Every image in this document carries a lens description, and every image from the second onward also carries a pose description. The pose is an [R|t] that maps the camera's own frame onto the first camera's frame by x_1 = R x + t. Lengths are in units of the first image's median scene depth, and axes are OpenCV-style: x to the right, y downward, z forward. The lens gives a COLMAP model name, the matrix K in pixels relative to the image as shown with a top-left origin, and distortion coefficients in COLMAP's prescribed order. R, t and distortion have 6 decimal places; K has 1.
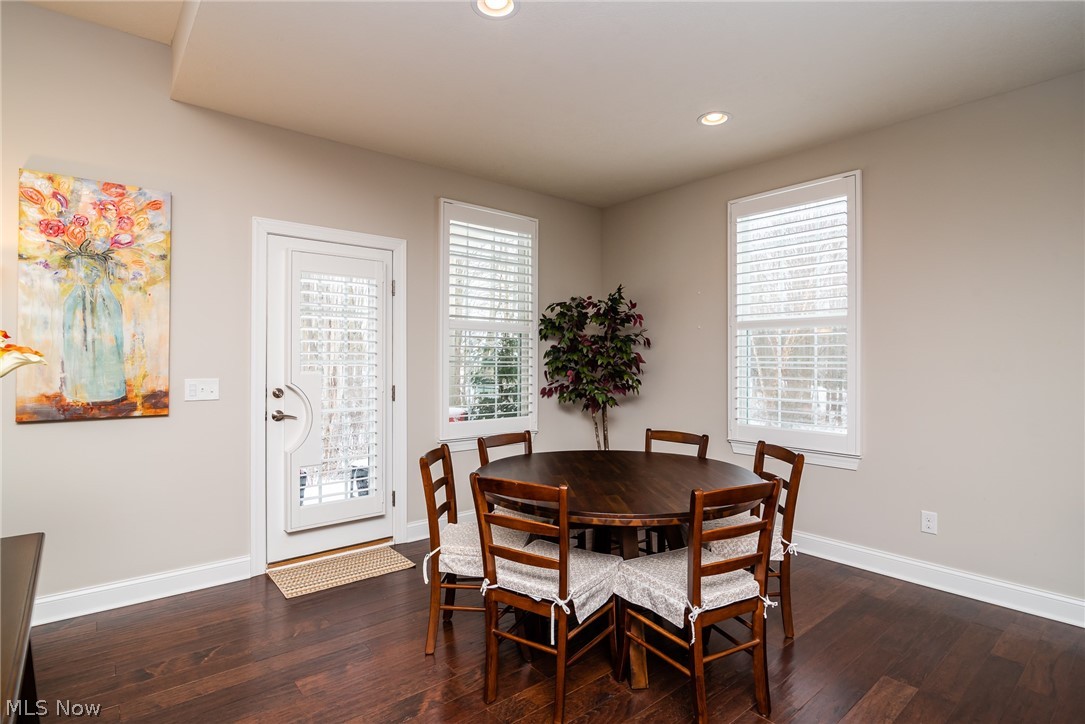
lens RADIAL K [[537.2, 0, 549.9], [0, 537.2, 358.0], [0, 0, 1]] dist [-0.017350, 0.000191]
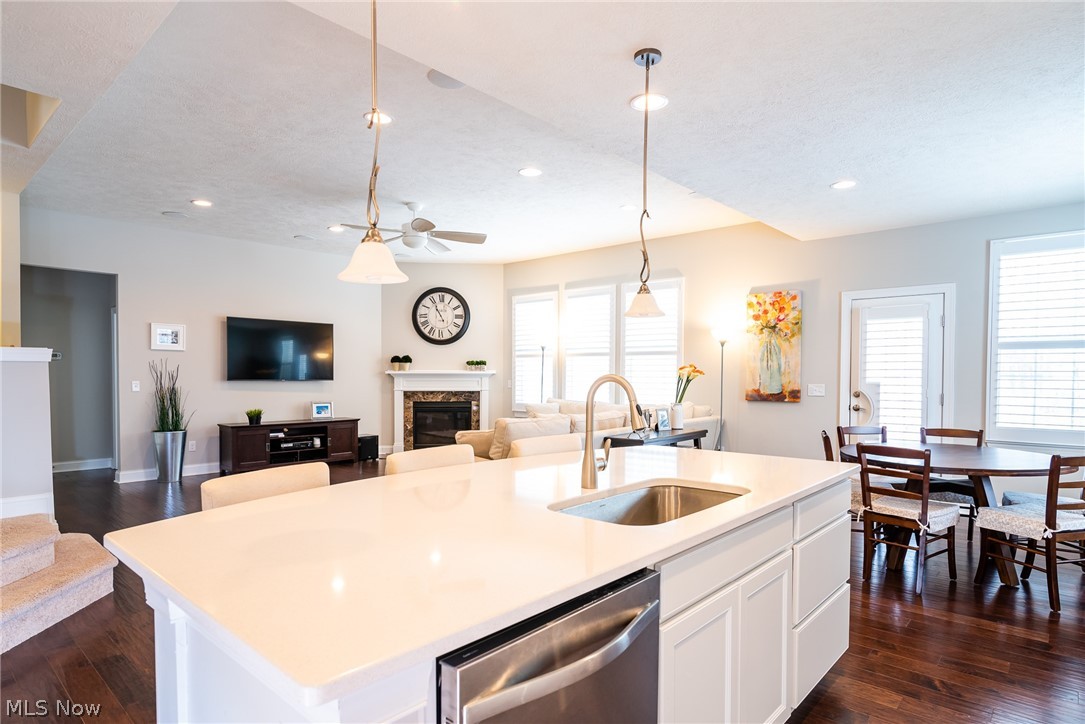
lens RADIAL K [[611.5, 0, 540.4], [0, 611.5, 385.0], [0, 0, 1]] dist [-0.003169, -0.000453]
pose [[0.136368, 0.017549, -0.990503, 1.248614], [0.002049, 0.999836, 0.017997, -0.000266], [0.990656, -0.004483, 0.136310, -0.238889]]
